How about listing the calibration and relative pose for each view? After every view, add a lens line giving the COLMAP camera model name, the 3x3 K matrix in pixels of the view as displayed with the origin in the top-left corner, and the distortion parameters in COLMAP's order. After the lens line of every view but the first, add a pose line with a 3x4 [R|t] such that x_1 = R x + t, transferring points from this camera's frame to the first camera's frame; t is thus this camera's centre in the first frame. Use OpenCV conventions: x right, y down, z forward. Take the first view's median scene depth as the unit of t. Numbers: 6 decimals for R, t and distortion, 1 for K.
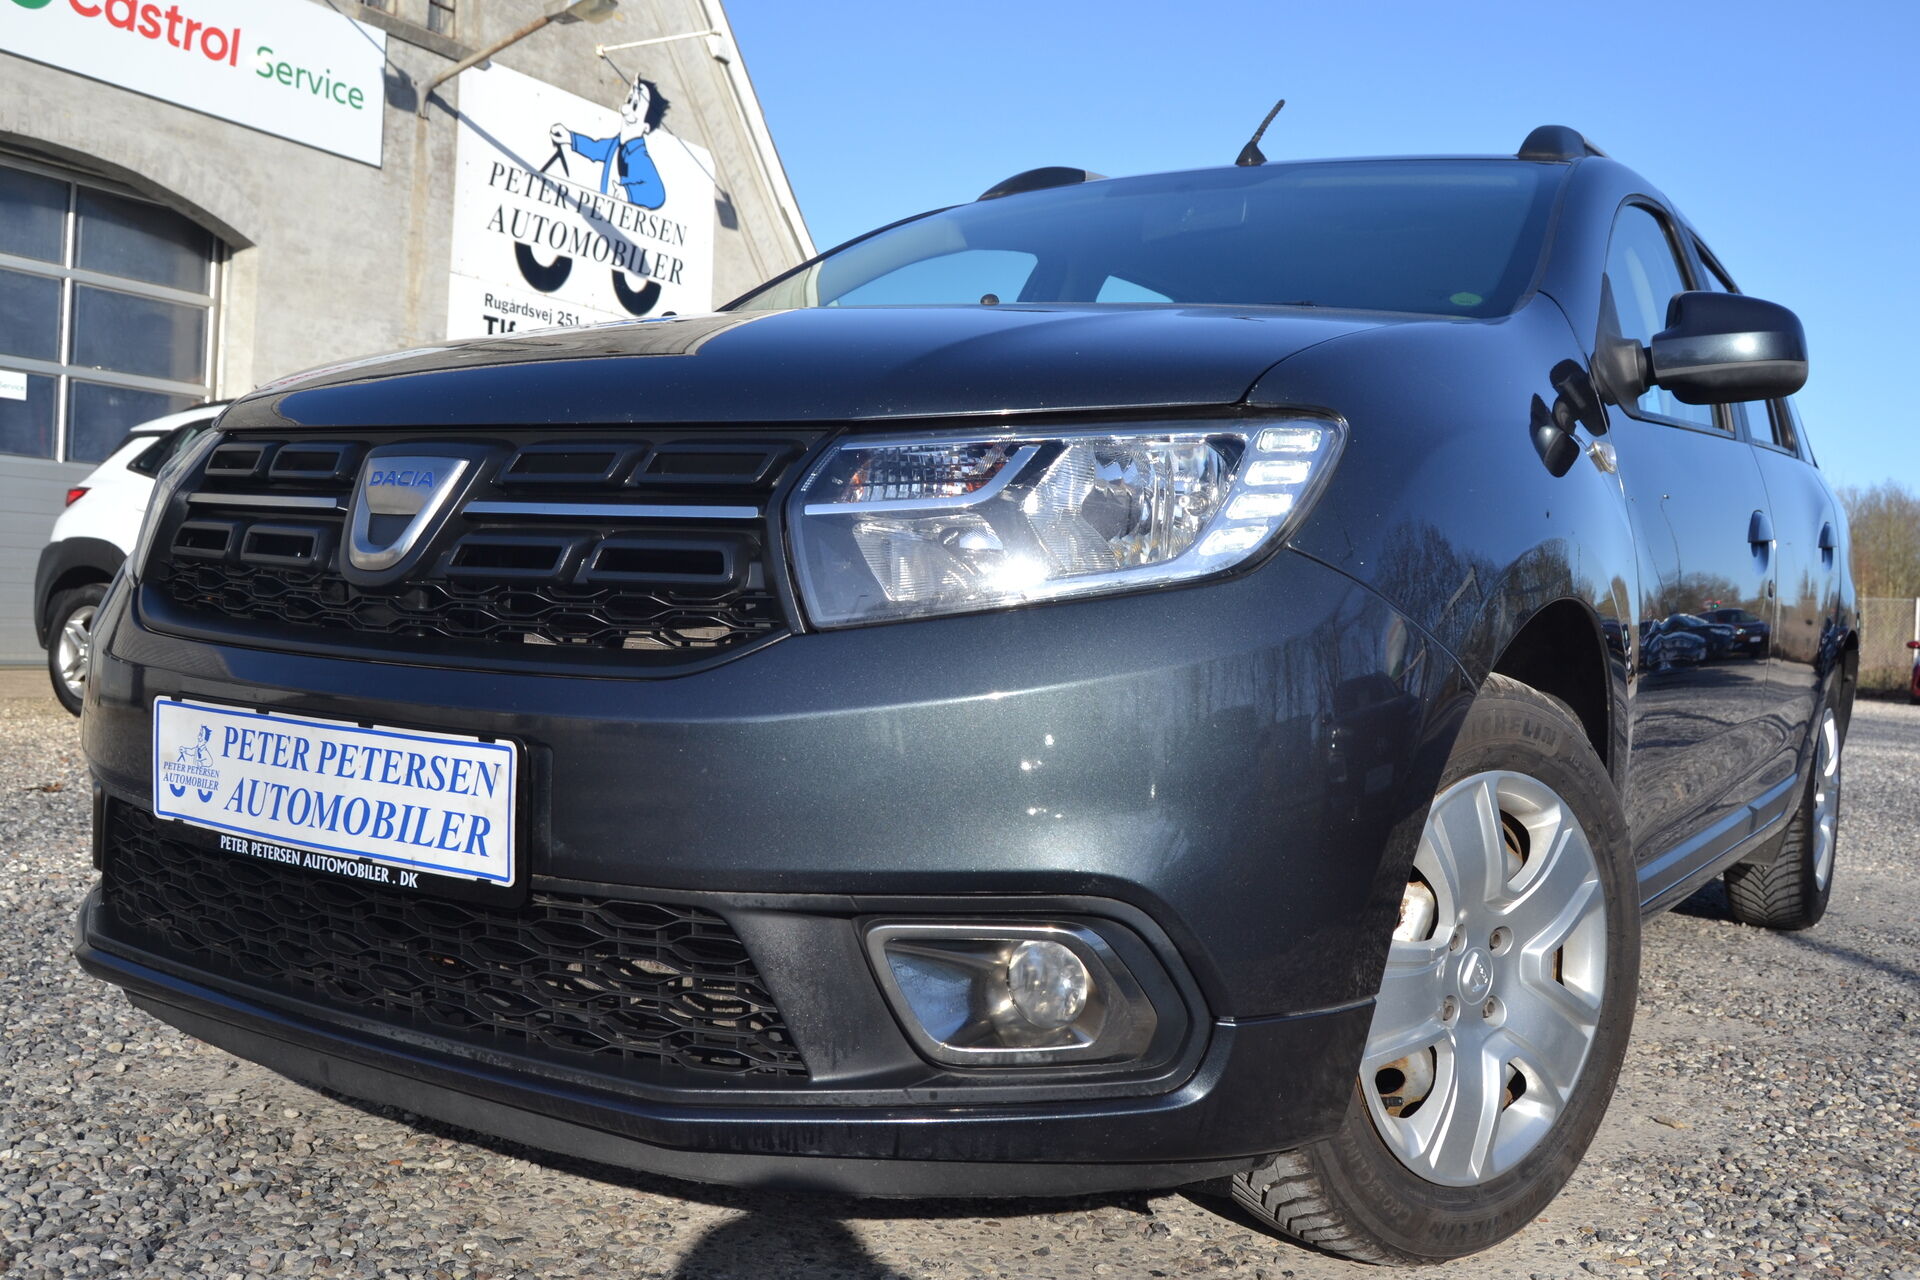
lens RADIAL K [[1791.9, 0, 960.0], [0, 1791.9, 640.0], [0, 0, 1]] dist [-0.087372, 0.034083]
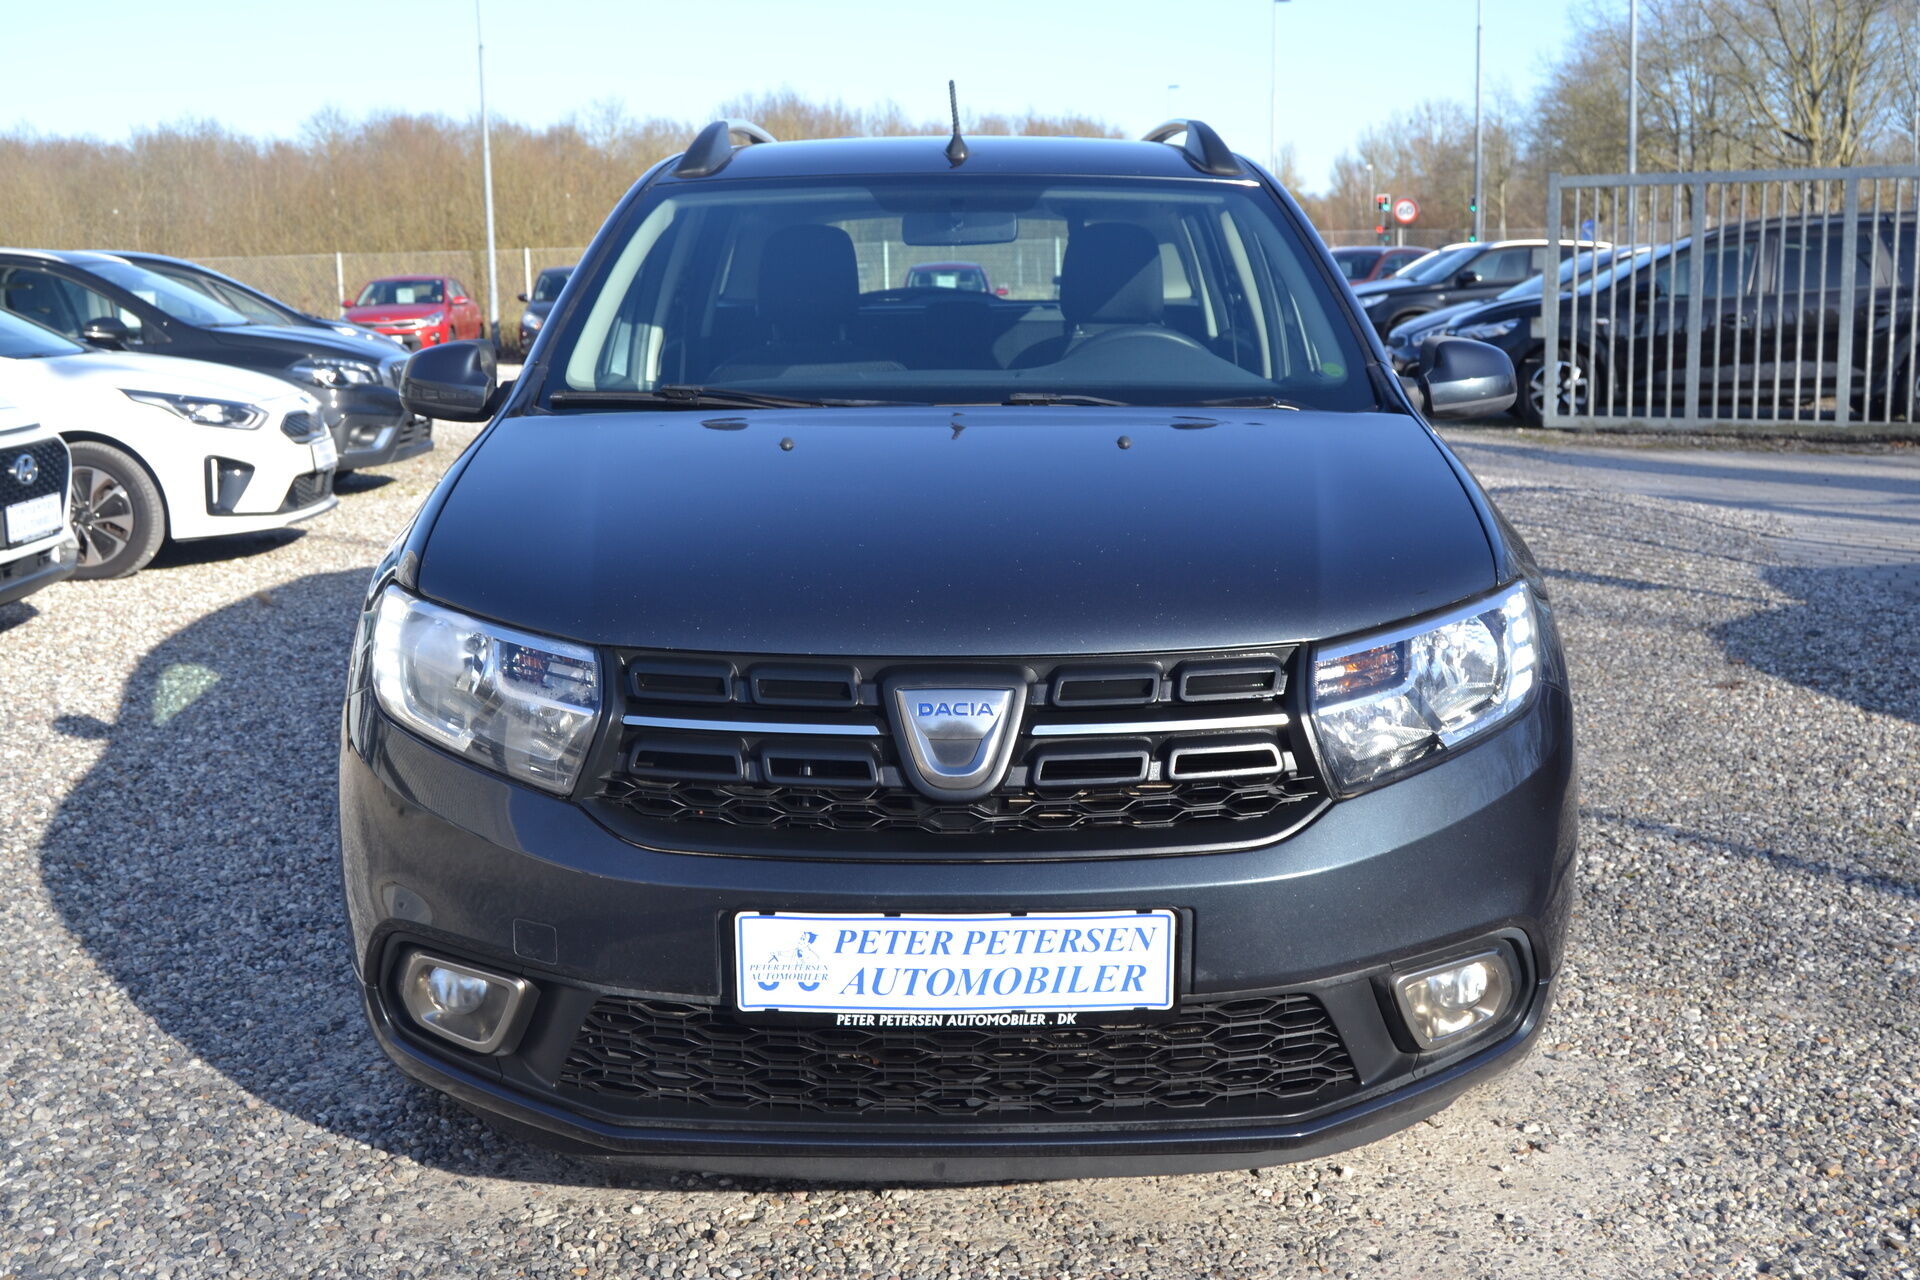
lens RADIAL K [[2097.2, 0, 960.0], [0, 2097.2, 640.0], [0, 0, 1]] dist [-0.050498, 0.002218]
pose [[0.838796, -0.151027, 0.523079, -1.149499], [0.059315, 0.980386, 0.187948, -0.443839], [-0.541205, -0.126624, 0.831302, -0.237151]]
